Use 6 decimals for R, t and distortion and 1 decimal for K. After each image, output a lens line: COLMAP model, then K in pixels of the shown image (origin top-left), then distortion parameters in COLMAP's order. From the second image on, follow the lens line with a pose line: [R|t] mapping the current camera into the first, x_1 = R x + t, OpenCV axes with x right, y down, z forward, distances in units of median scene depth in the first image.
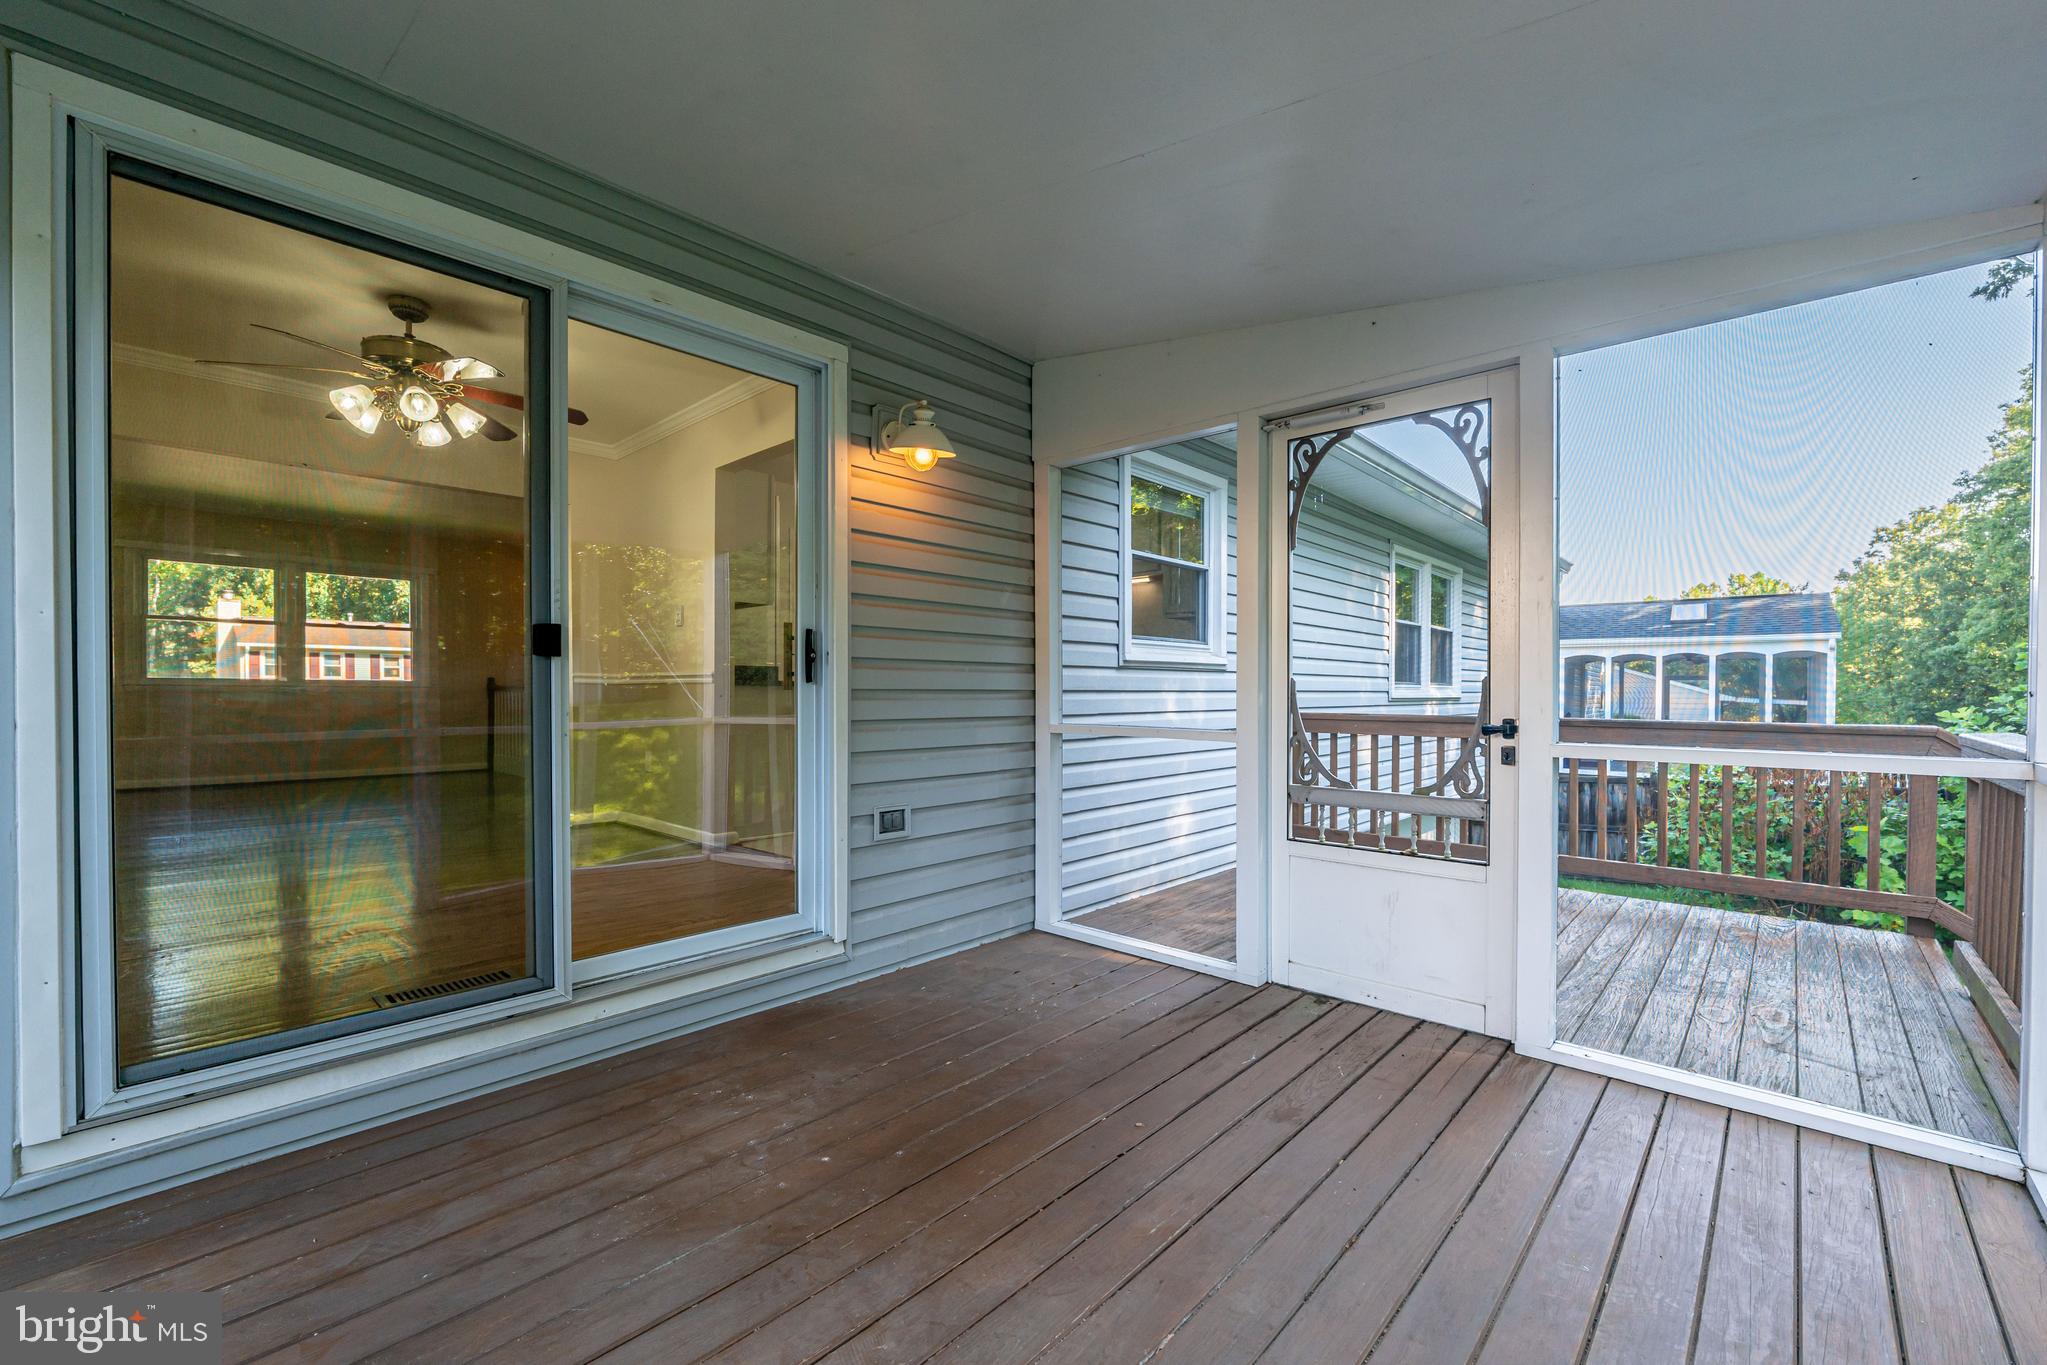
lens RADIAL K [[843.5, 0, 1014.4], [0, 843.5, 699.9], [0, 0, 1]] dist [-0.012372, -0.000556]
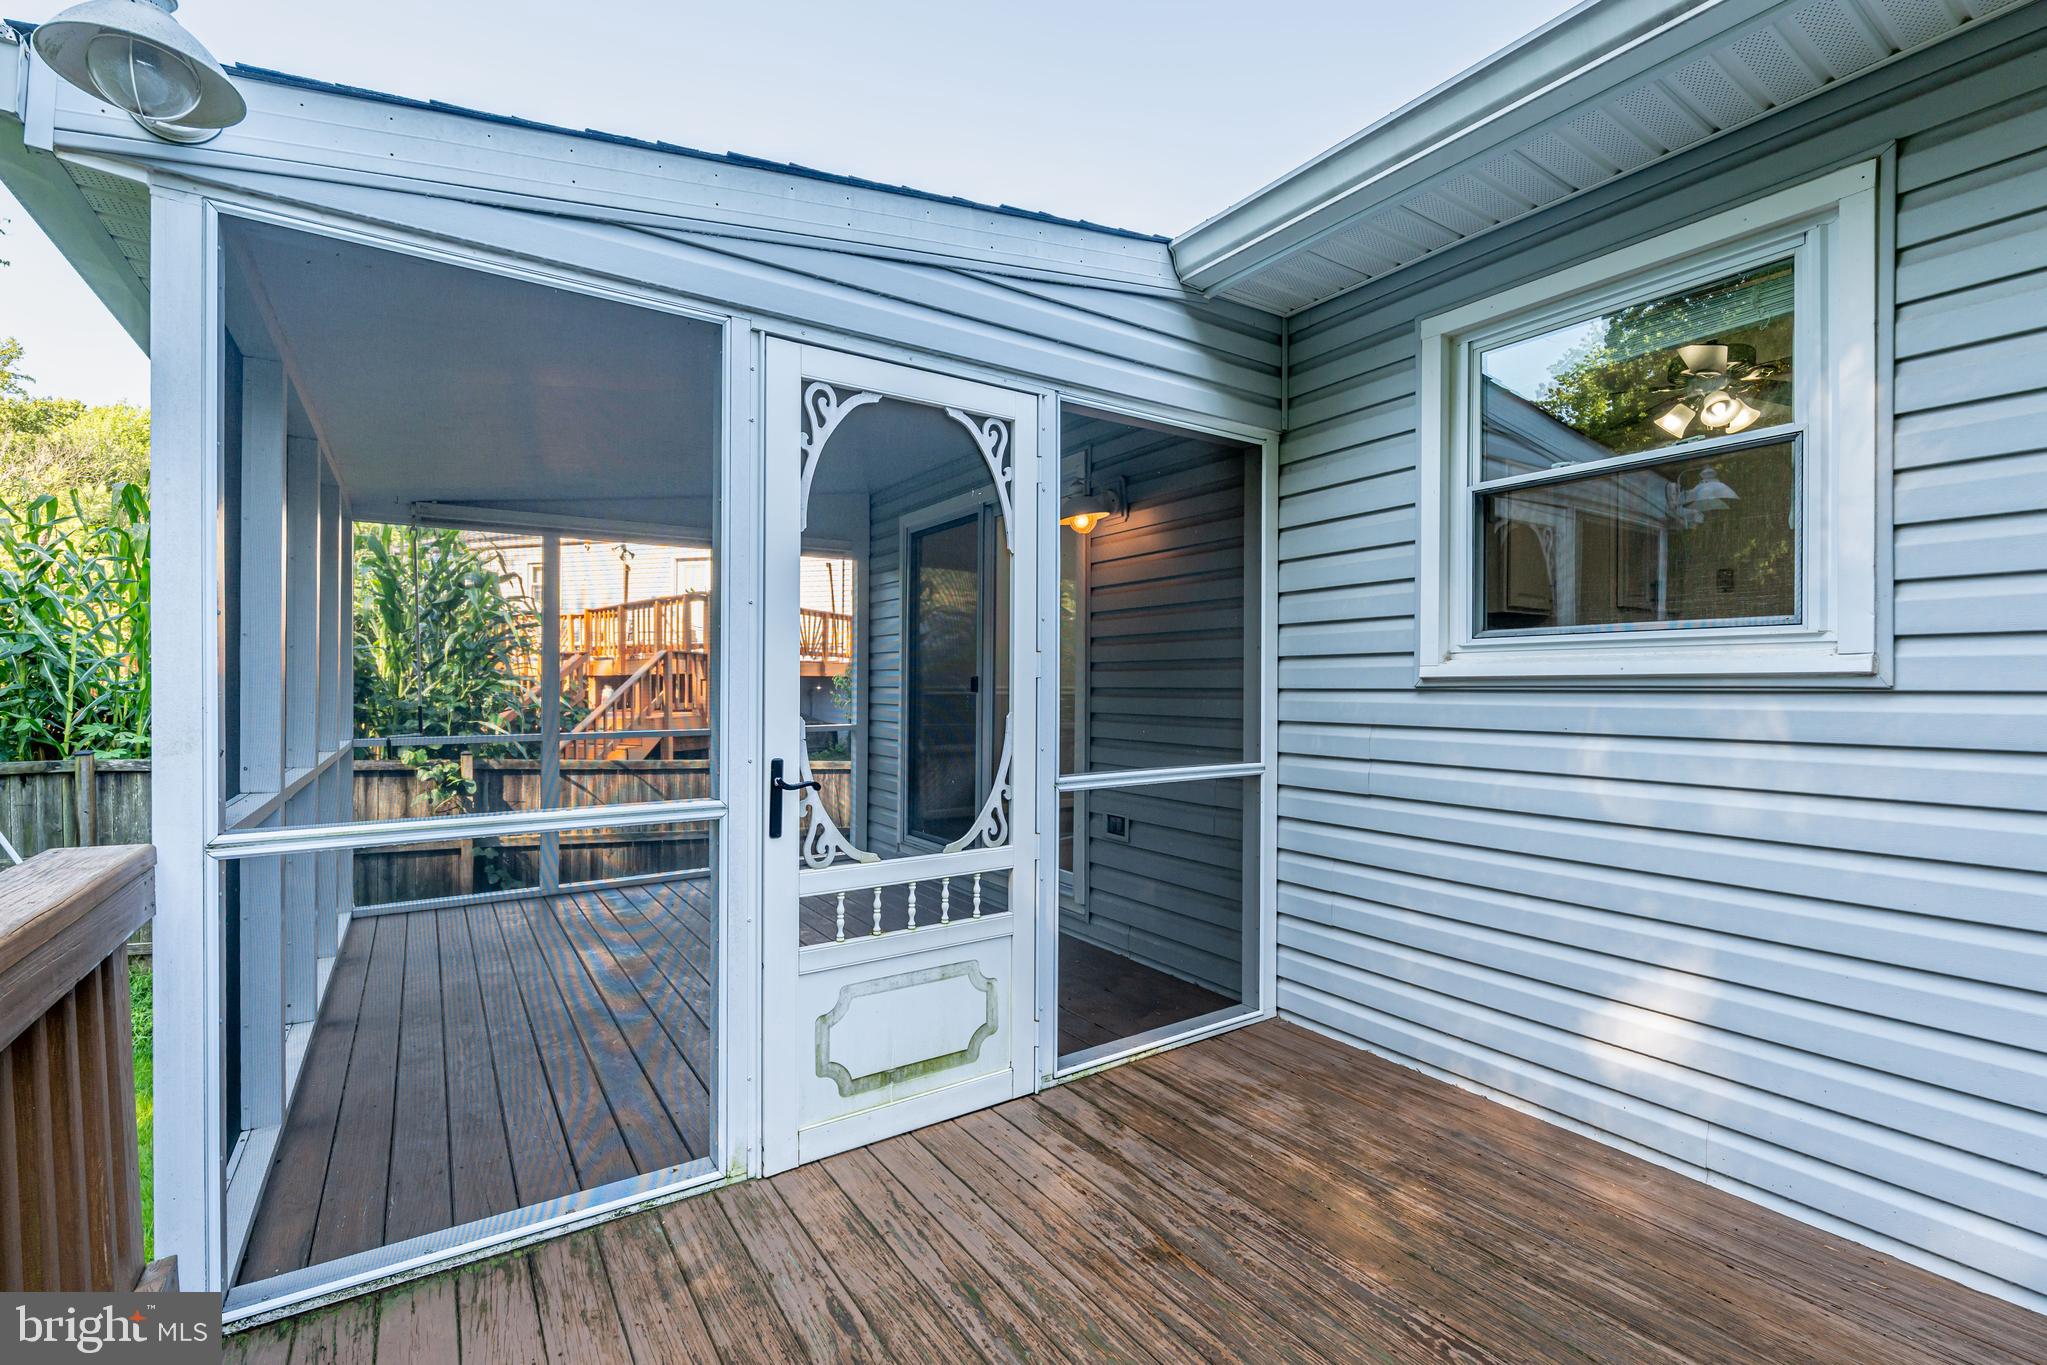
lens RADIAL K [[895.5, 0, 1011.3], [0, 895.5, 694.9], [0, 0, 1]] dist [-0.002735, -0.000668]
pose [[-0.235506, 0.006958, -0.971848, 1.041114], [-0.014405, 0.999840, 0.010649, -0.046950], [0.971766, 0.016507, -0.235368, 1.080908]]
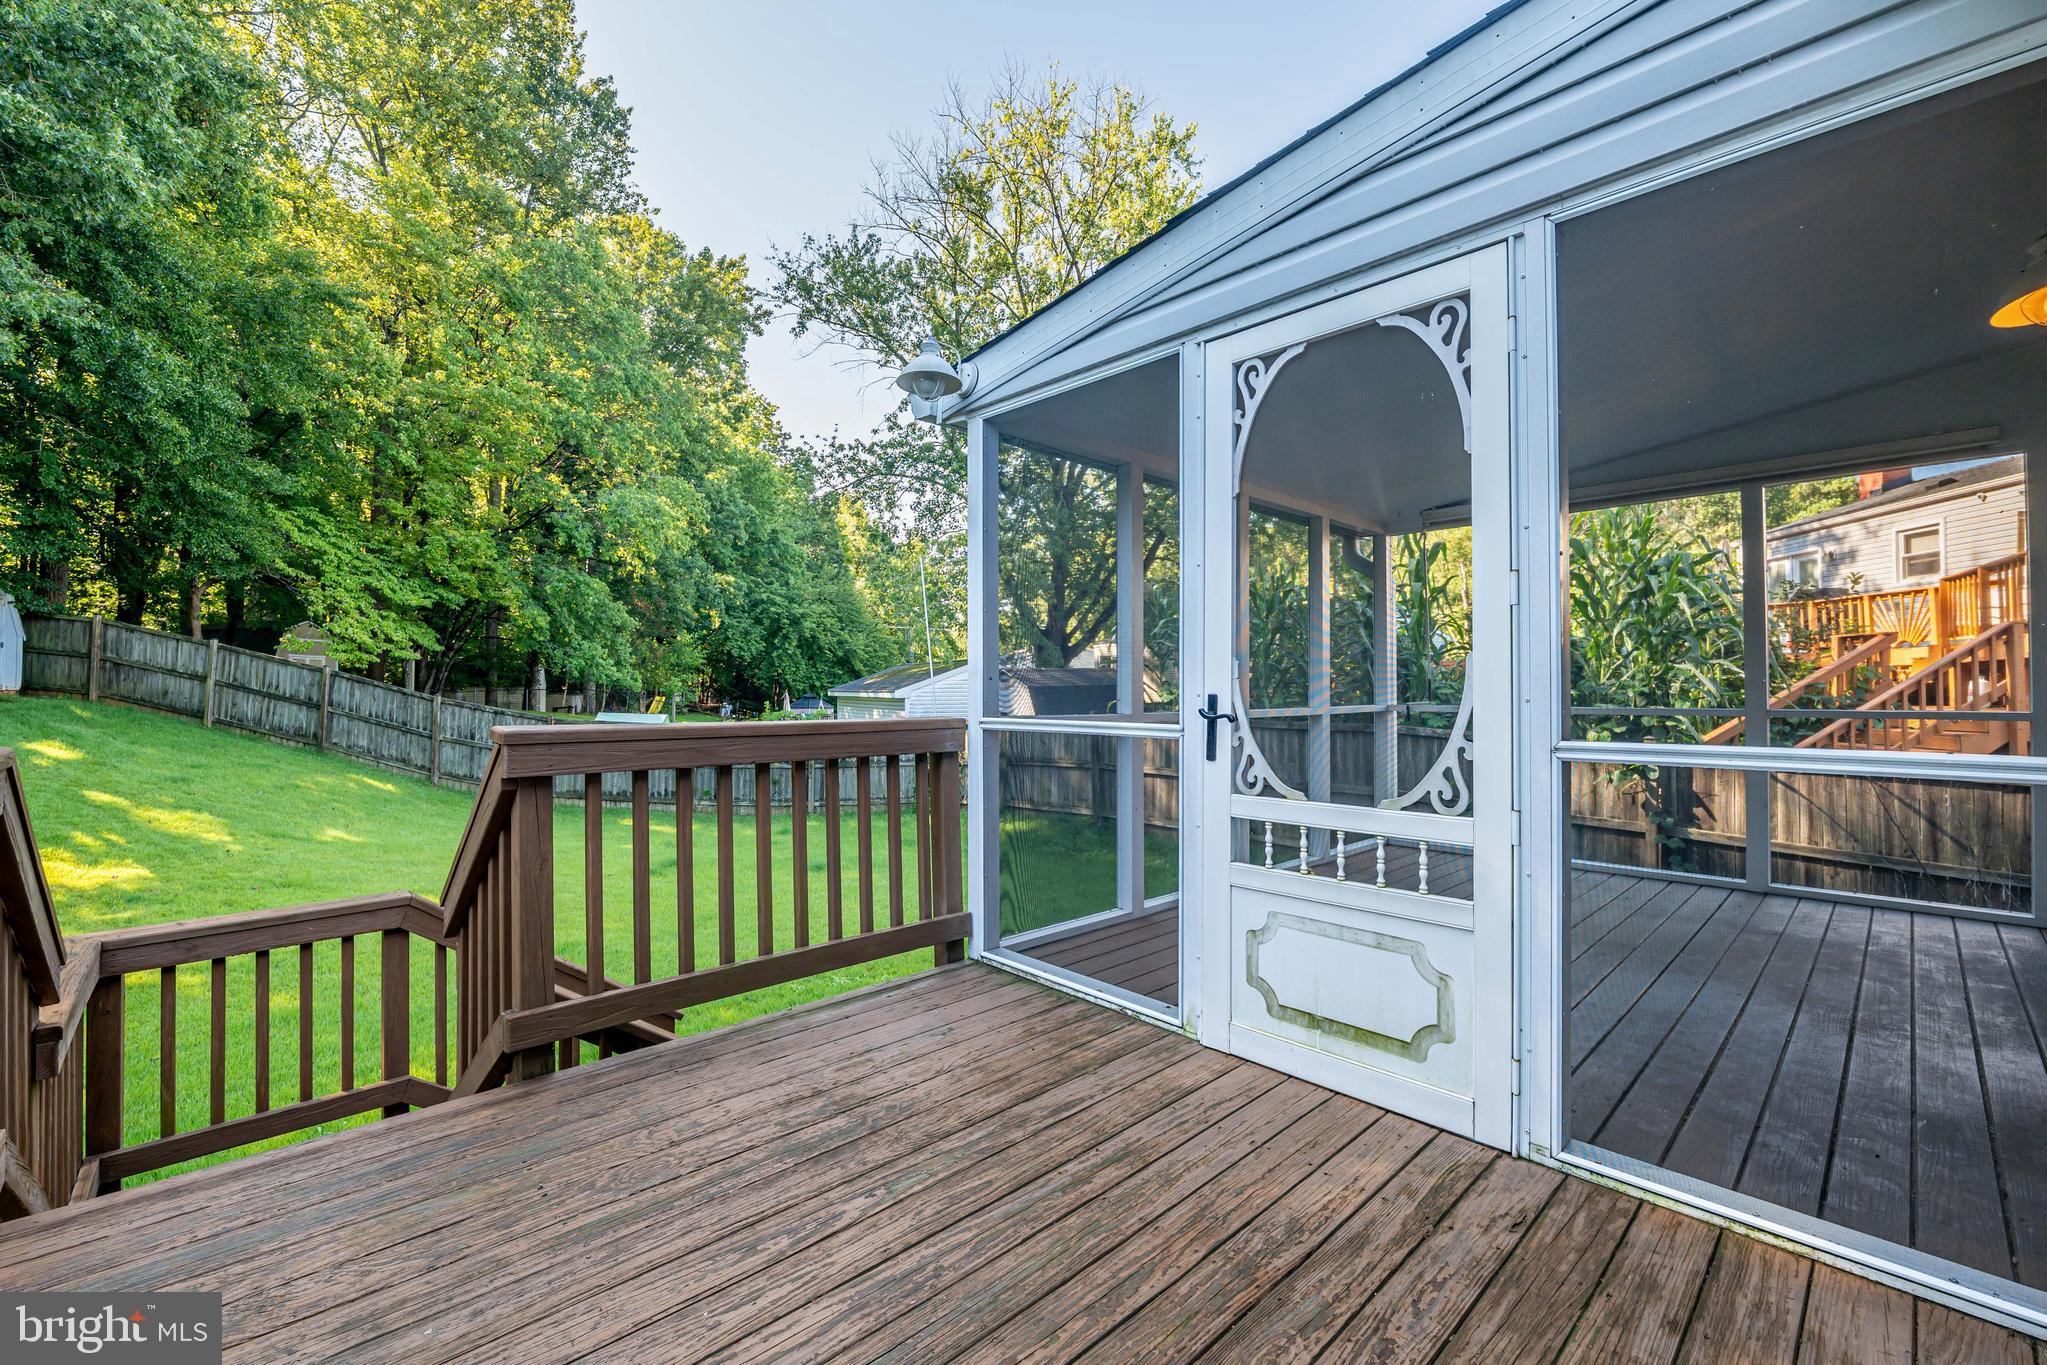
lens RADIAL K [[843.5, 0, 1014.2], [0, 843.5, 675.2], [0, 0, 1]] dist [-0.012372, -0.000556]
pose [[-0.997674, -0.003301, 0.068092, 0.572770], [-0.003328, 0.999994, -0.000286, -0.006608], [-0.068090, -0.000512, -0.997679, 1.494091]]
